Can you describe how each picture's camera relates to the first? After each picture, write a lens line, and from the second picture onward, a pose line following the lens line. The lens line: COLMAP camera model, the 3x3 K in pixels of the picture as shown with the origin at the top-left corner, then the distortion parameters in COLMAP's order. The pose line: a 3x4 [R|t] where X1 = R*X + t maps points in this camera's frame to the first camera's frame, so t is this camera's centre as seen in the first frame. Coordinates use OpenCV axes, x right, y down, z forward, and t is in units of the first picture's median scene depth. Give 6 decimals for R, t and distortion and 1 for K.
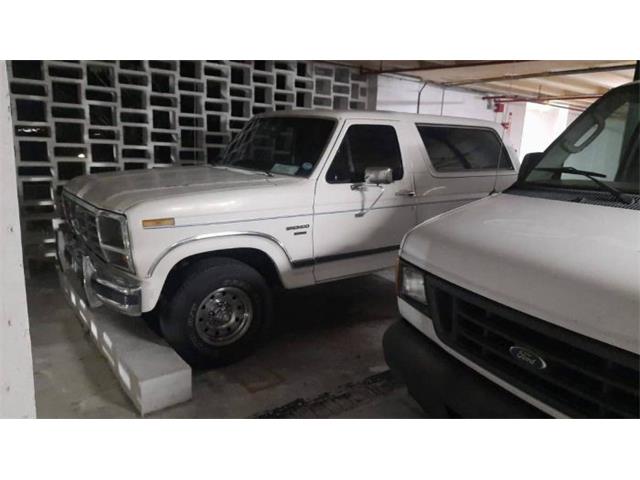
lens RADIAL K [[472.4, 0, 320.0], [0, 472.4, 240.0], [0, 0, 1]] dist [0.004922, 0.002014]
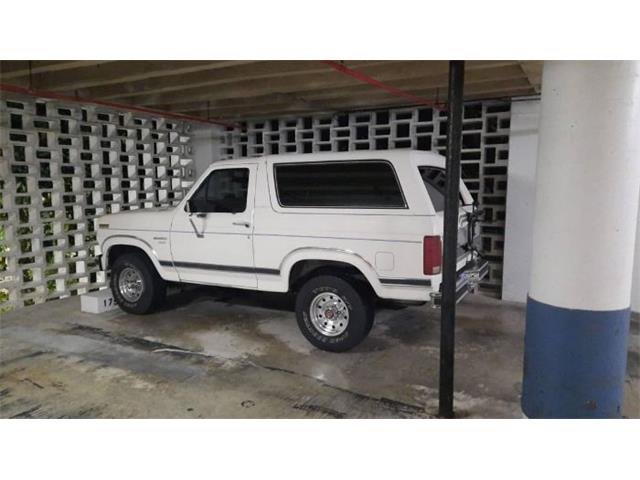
lens RADIAL K [[472.4, 0, 320.0], [0, 472.4, 240.0], [0, 0, 1]] dist [0.004922, 0.002014]
pose [[0.436886, 0.102642, -0.893642, 1.607034], [-0.135829, 0.989604, 0.047260, -0.168702], [0.889203, 0.100735, 0.446286, 0.761588]]
